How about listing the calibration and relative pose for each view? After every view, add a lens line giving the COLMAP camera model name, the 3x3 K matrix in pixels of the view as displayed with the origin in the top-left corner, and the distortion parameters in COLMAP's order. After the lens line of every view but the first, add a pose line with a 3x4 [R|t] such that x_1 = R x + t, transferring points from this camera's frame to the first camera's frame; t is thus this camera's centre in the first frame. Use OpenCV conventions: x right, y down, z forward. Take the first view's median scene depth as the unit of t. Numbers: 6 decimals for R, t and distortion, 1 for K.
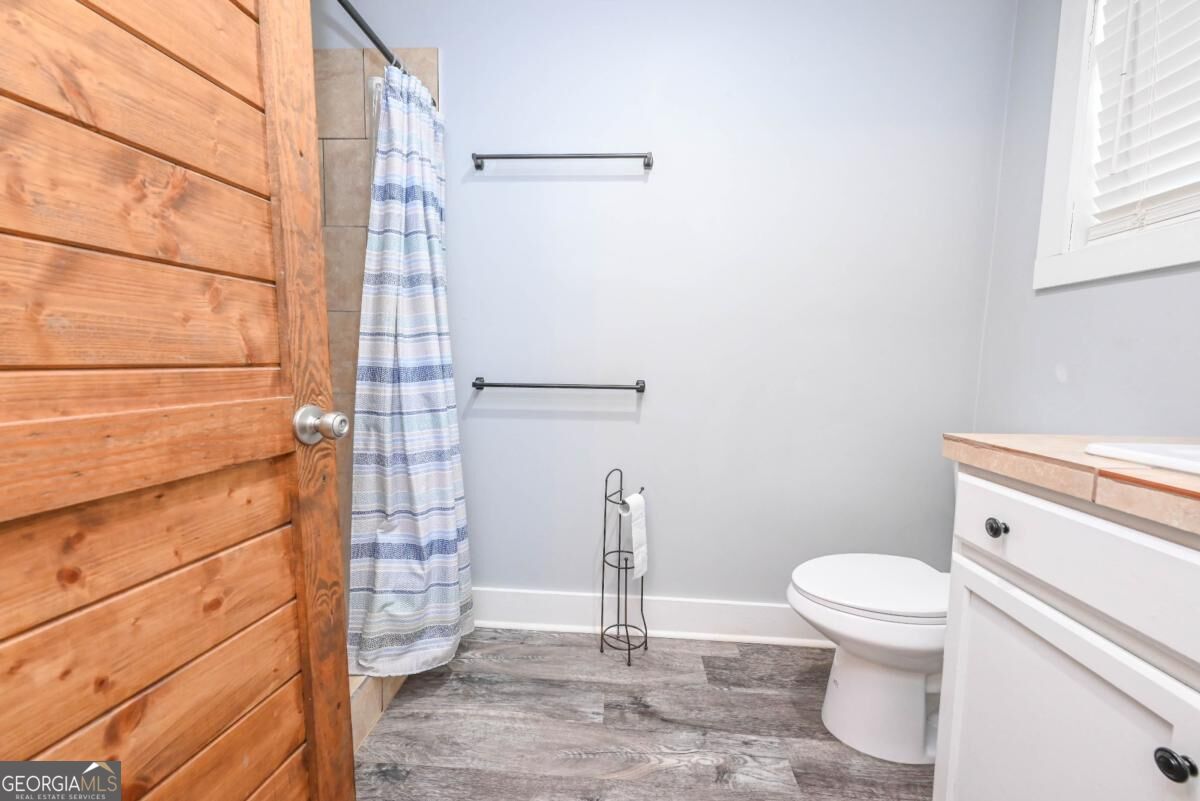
lens RADIAL K [[470.1, 0, 608.1], [0, 470.1, 400.4], [0, 0, 1]] dist [-0.000300, 0.000112]
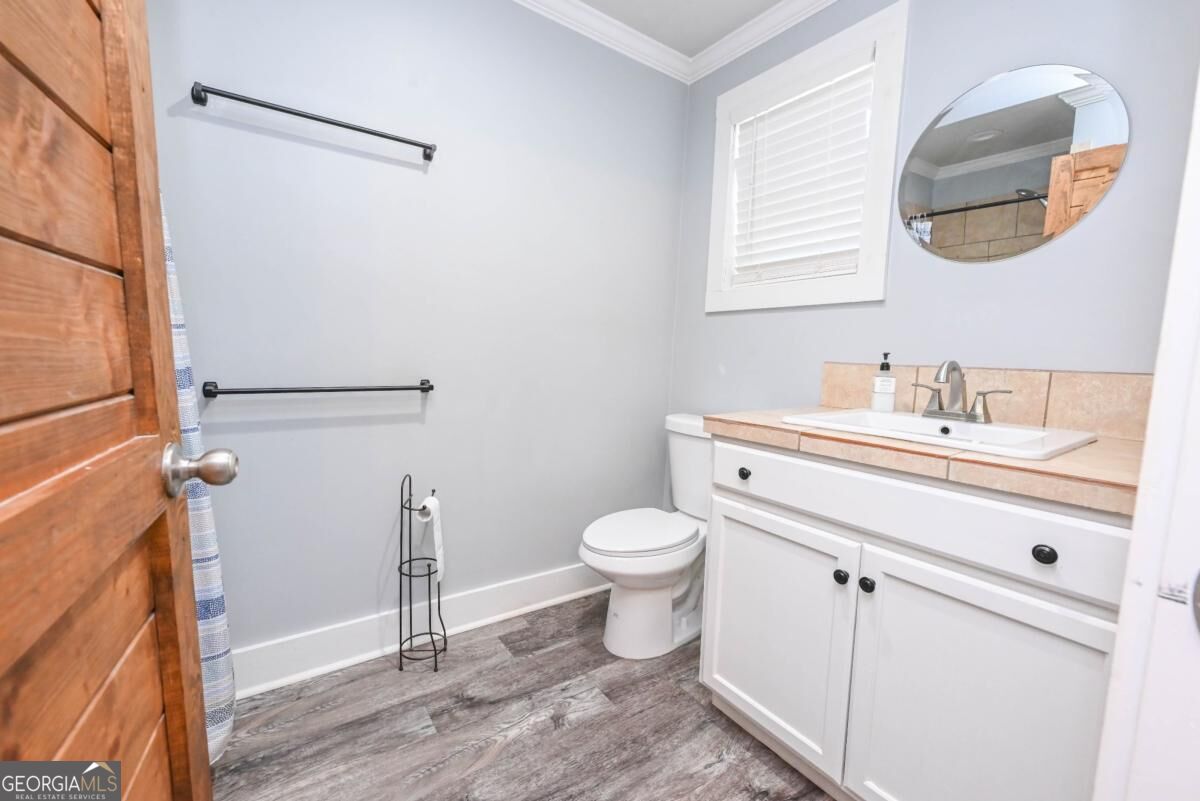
lens RADIAL K [[475.8, 0, 600.0], [0, 475.8, 400.5], [0, 0, 1]] dist [-0.000379, 0.000236]
pose [[0.793814, -0.053533, 0.605800, -0.294797], [0.036443, 0.998515, 0.040482, -0.033015], [-0.607068, -0.010058, 0.794586, 0.008921]]
